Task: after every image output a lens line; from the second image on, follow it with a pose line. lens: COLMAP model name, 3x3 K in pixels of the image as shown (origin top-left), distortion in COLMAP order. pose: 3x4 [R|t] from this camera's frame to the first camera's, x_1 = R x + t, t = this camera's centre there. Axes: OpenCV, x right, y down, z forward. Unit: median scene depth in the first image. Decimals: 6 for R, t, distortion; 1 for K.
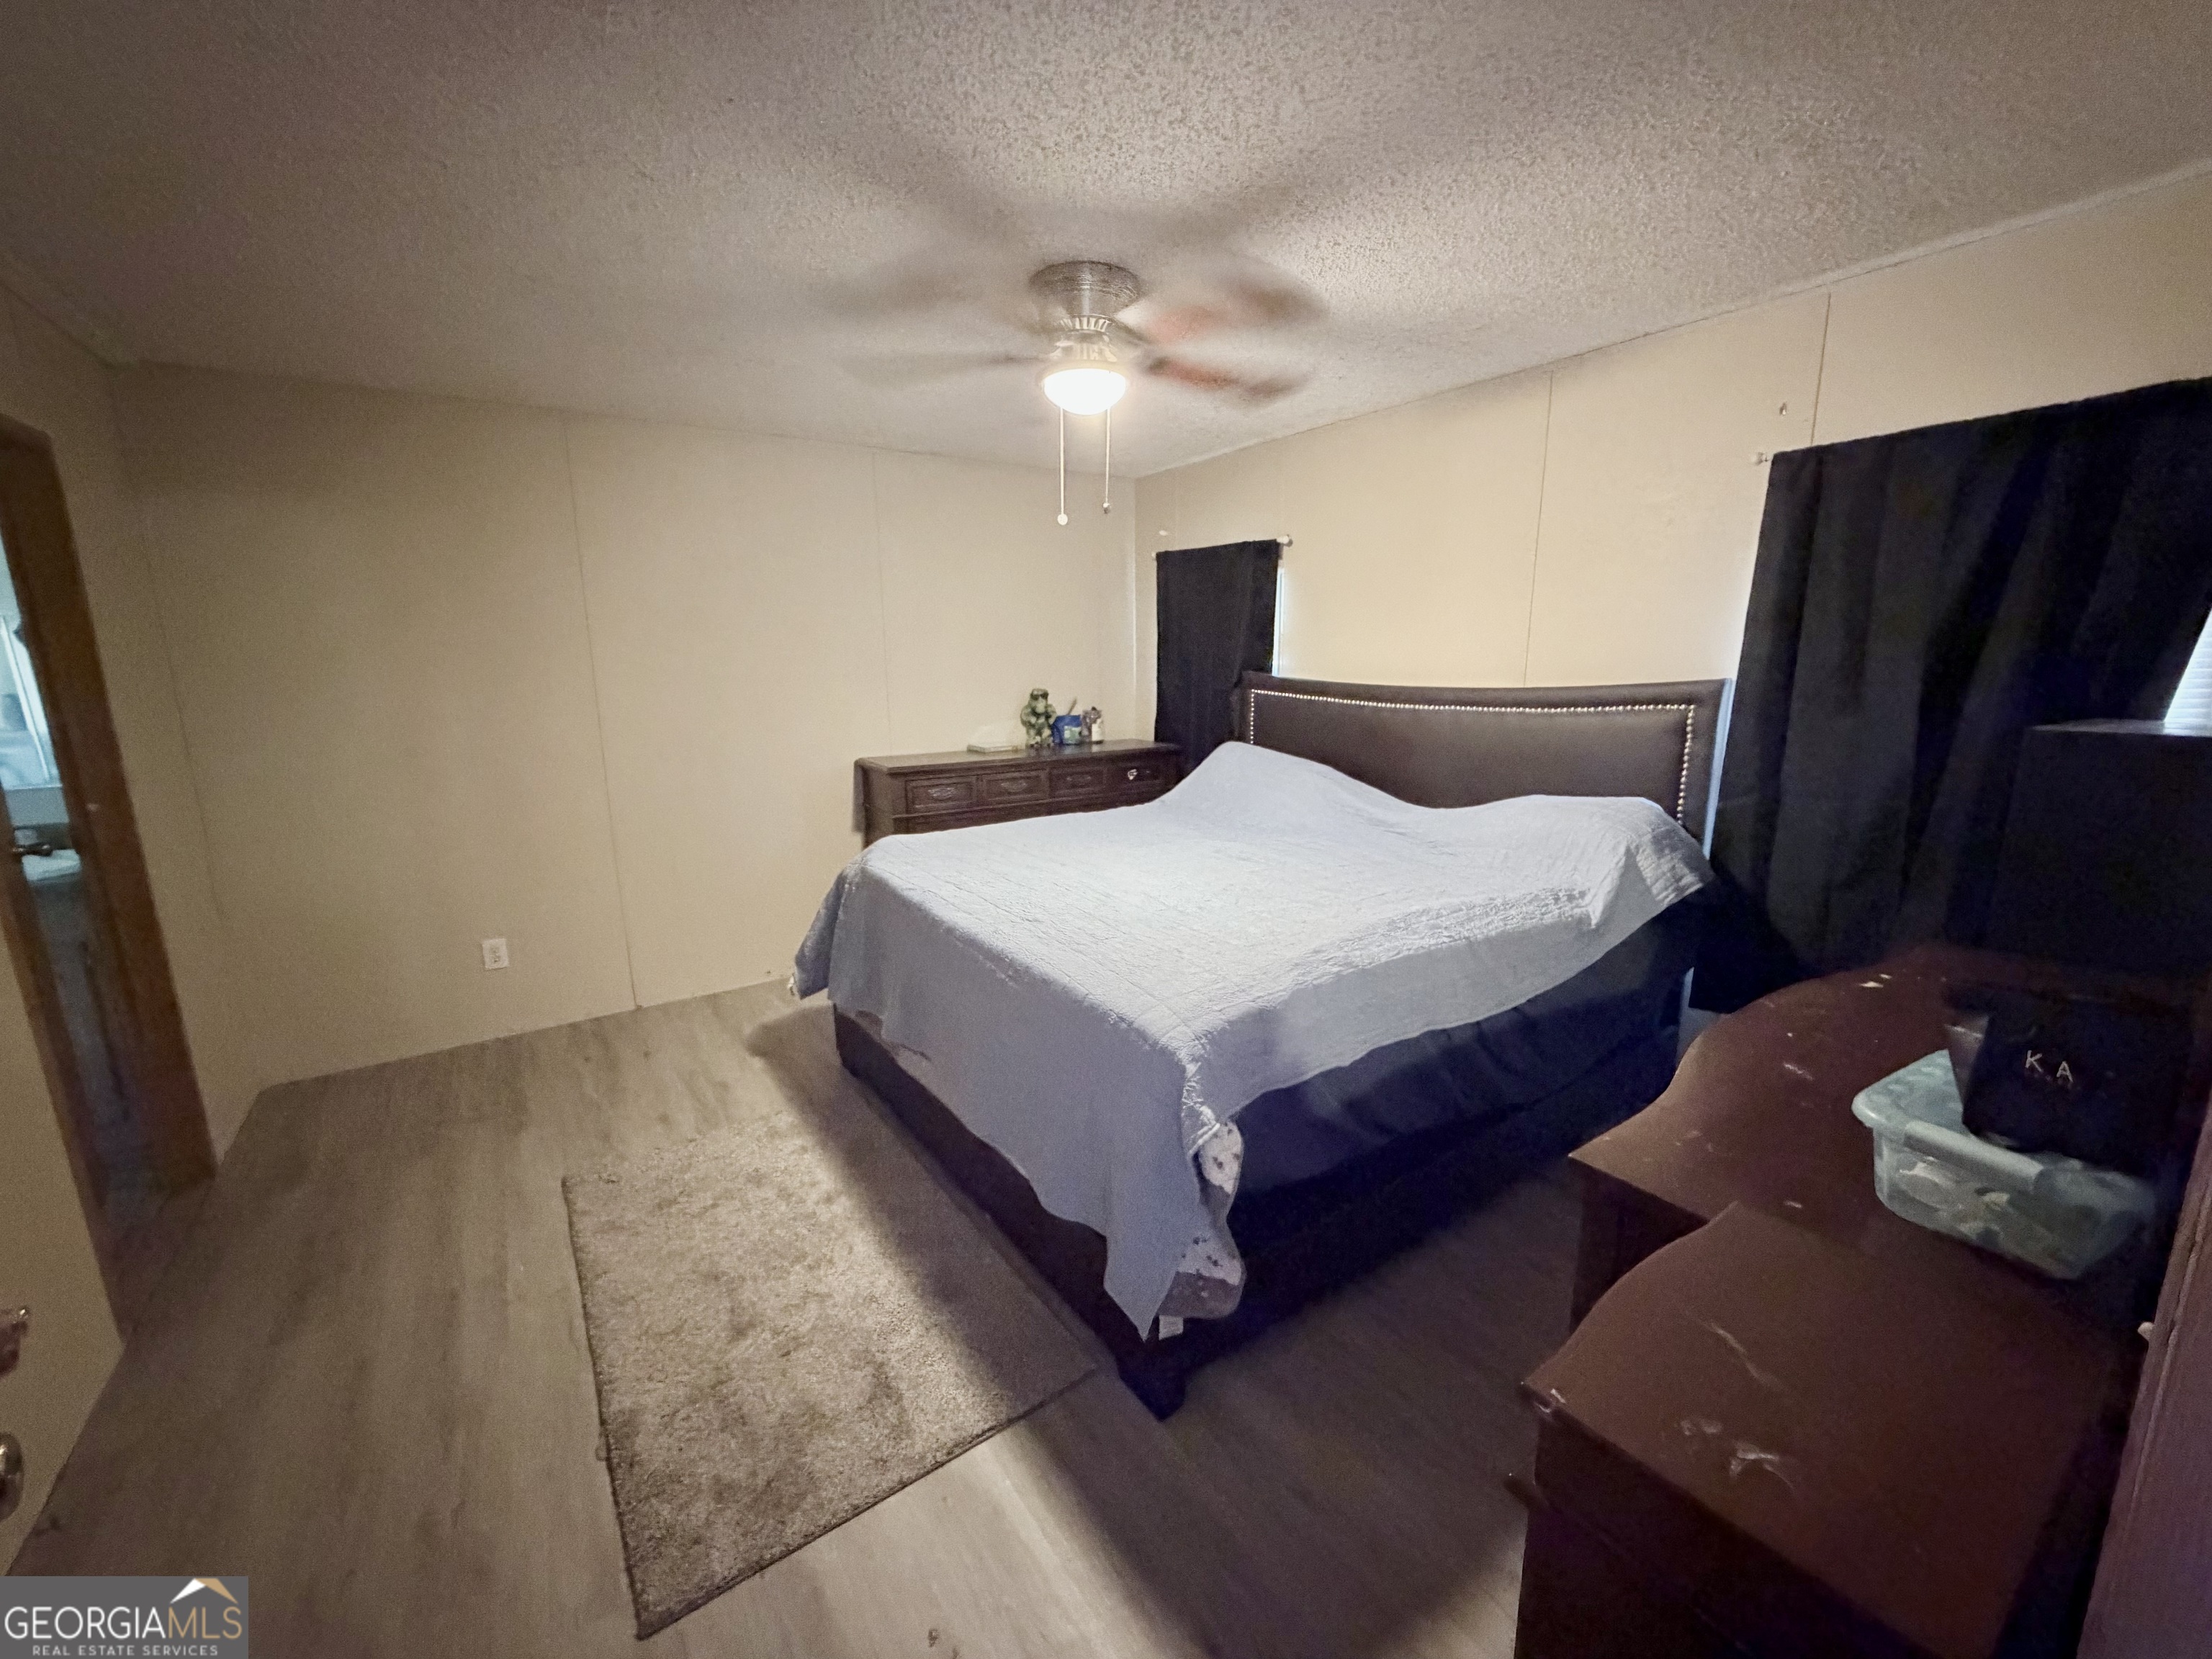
lens RADIAL K [[875.6, 0, 1101.2], [0, 875.6, 829.5], [0, 0, 1]] dist [-0.002927, 0.000258]
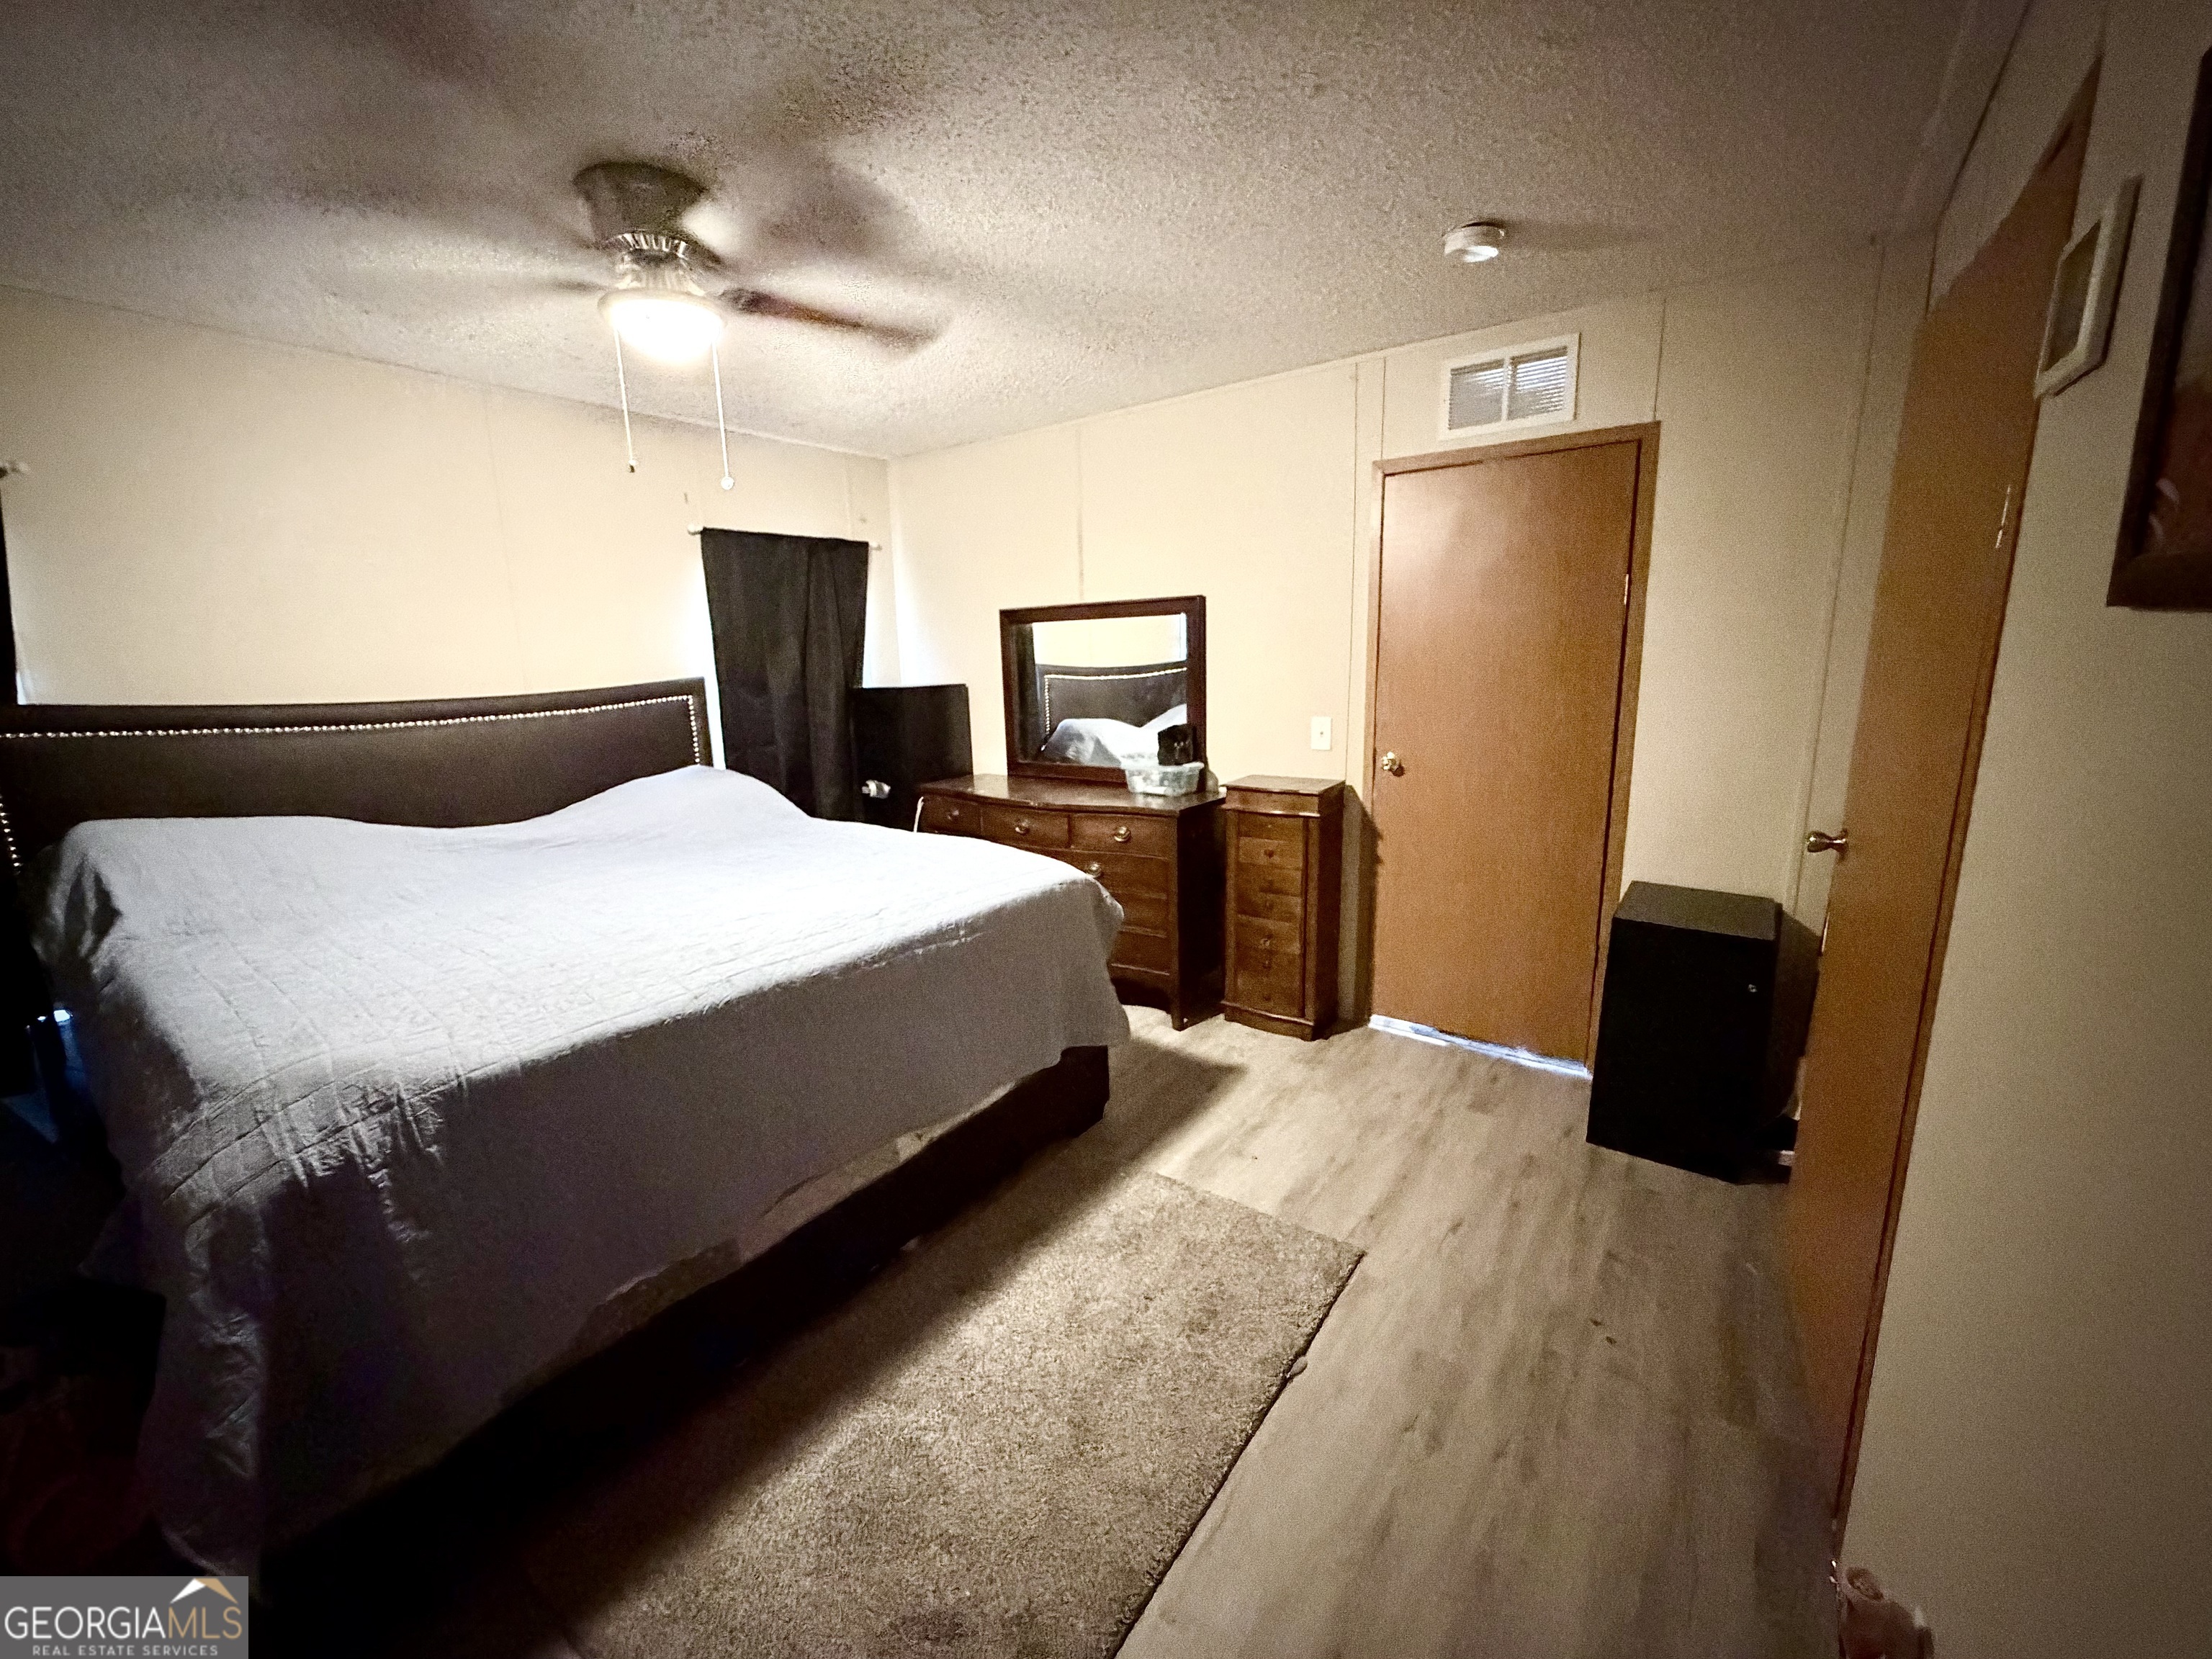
lens RADIAL K [[875.6, 0, 1101.2], [0, 875.6, 829.5], [0, 0, 1]] dist [-0.002927, 0.000258]
pose [[-0.329202, -0.159277, 0.930729, -1.027693], [0.210949, 0.948355, 0.236906, -0.158096], [-0.920395, 0.274326, -0.278601, 1.000326]]
